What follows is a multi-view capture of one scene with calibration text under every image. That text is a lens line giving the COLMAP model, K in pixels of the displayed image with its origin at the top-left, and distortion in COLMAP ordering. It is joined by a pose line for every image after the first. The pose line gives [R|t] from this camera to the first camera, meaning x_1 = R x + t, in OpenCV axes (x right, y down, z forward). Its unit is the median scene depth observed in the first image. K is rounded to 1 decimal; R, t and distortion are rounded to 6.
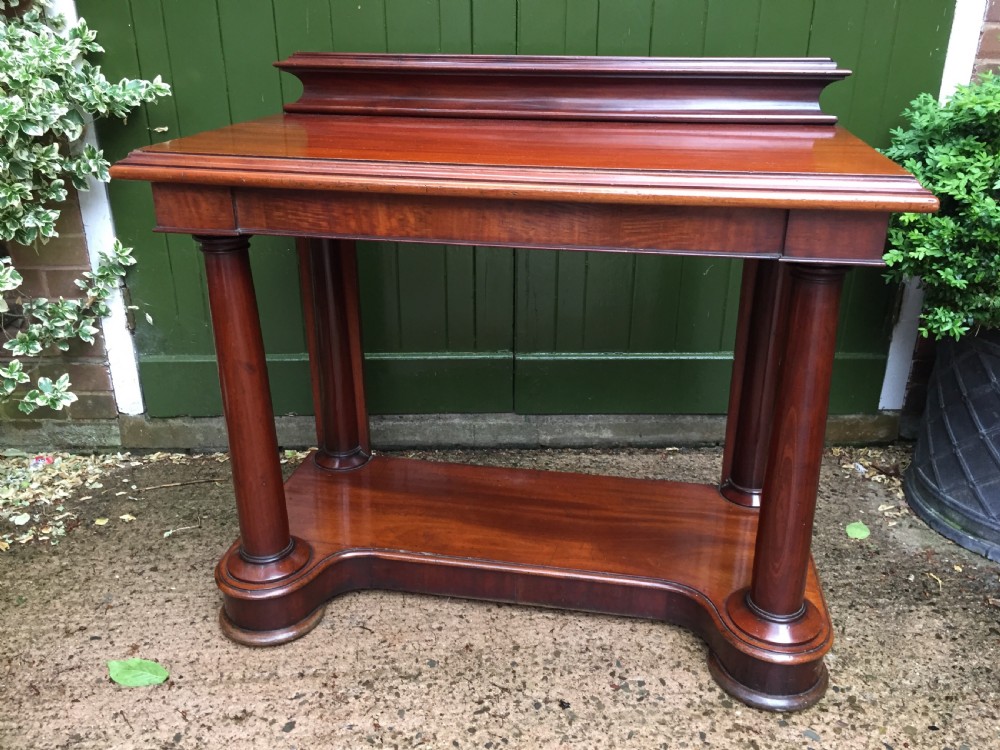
lens RADIAL K [[861.3, 0, 503.6], [0, 861.3, 368.7], [0, 0, 1]] dist [0.083126, -0.123115]
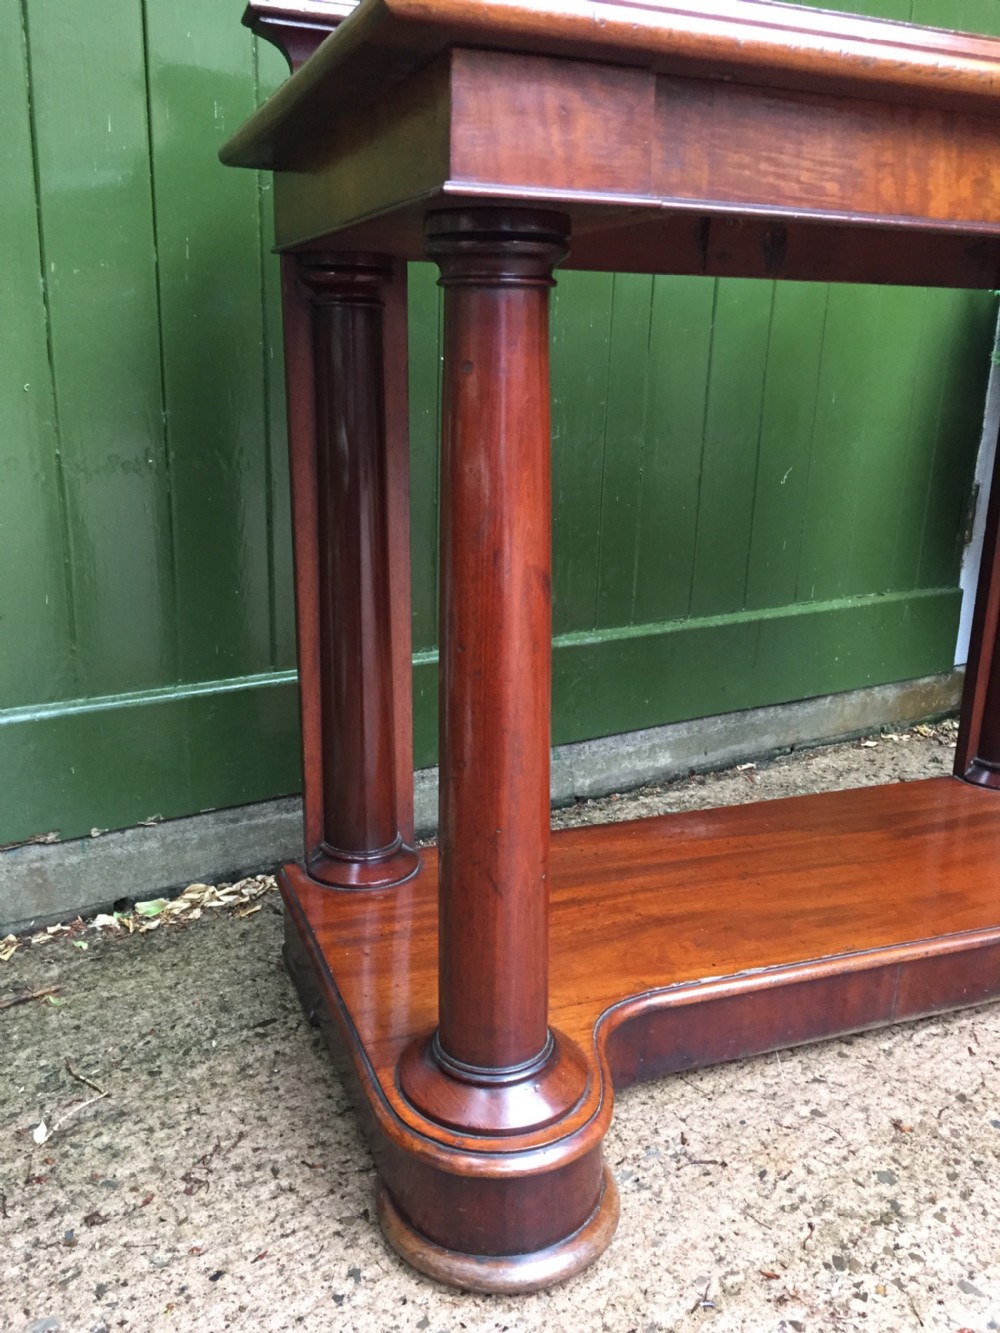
lens RADIAL K [[1147.1, 0, 506.6], [0, 1147.1, 662.9], [0, 0, 1]] dist [0.082495, -0.123143]
pose [[0.854495, -0.119665, 0.505488, -0.525441], [0.177584, 0.981769, -0.067777, 0.061246], [-0.488162, 0.147682, 0.860167, 0.477422]]
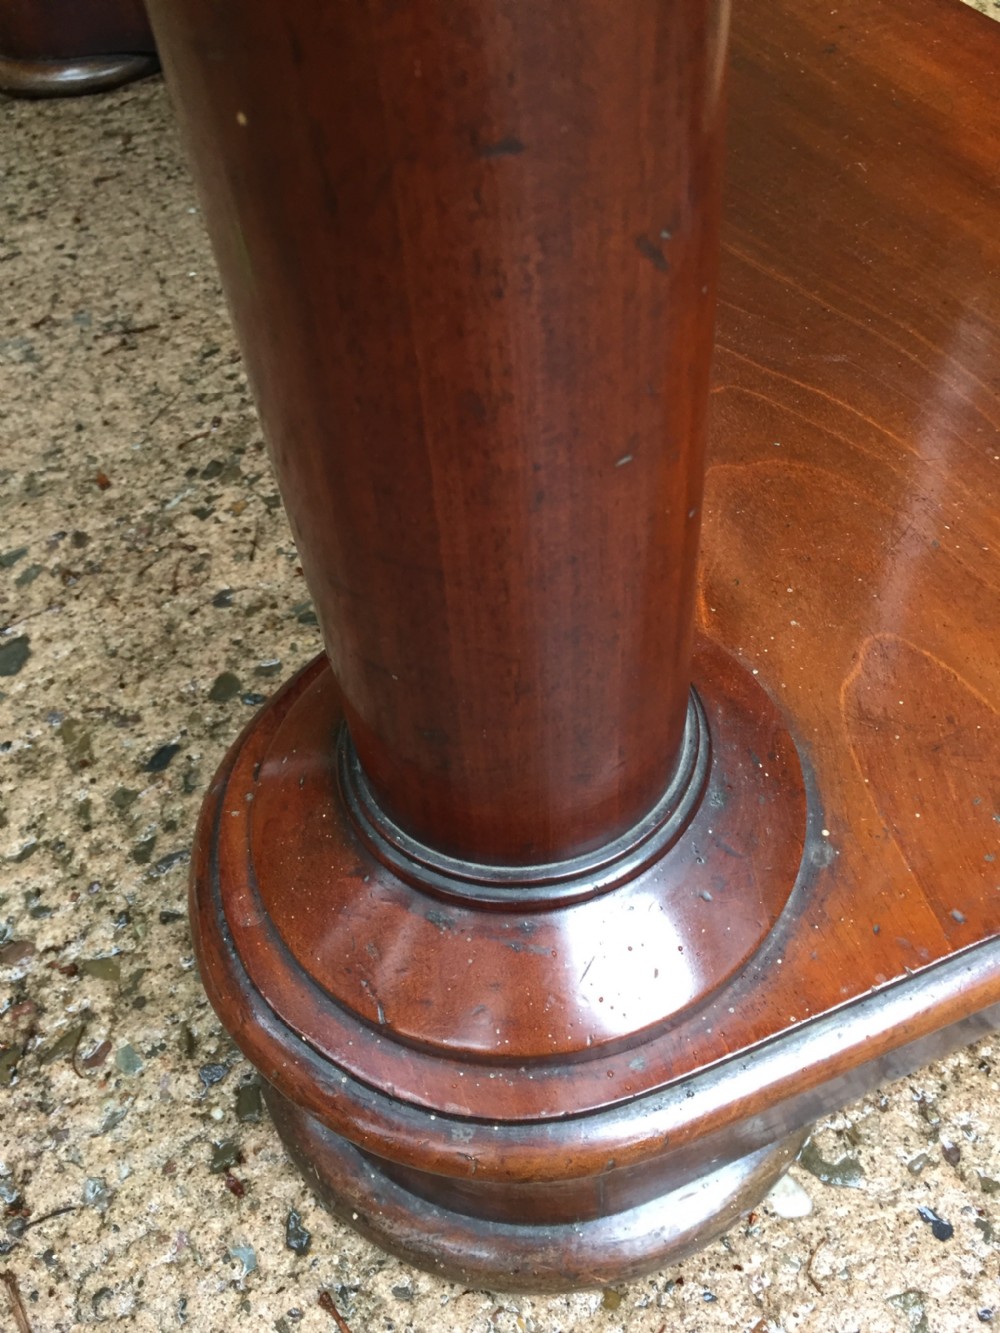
lens RADIAL K [[1163.8, 0, 503.1], [0, 1163.8, 667.7], [0, 0, 1]] dist [0.077595, -0.131409]
pose [[0.945612, -0.286099, 0.154807, -0.133205], [0.186468, 0.866681, 0.462703, 0.229761], [-0.266547, -0.408671, 0.872892, 0.536152]]
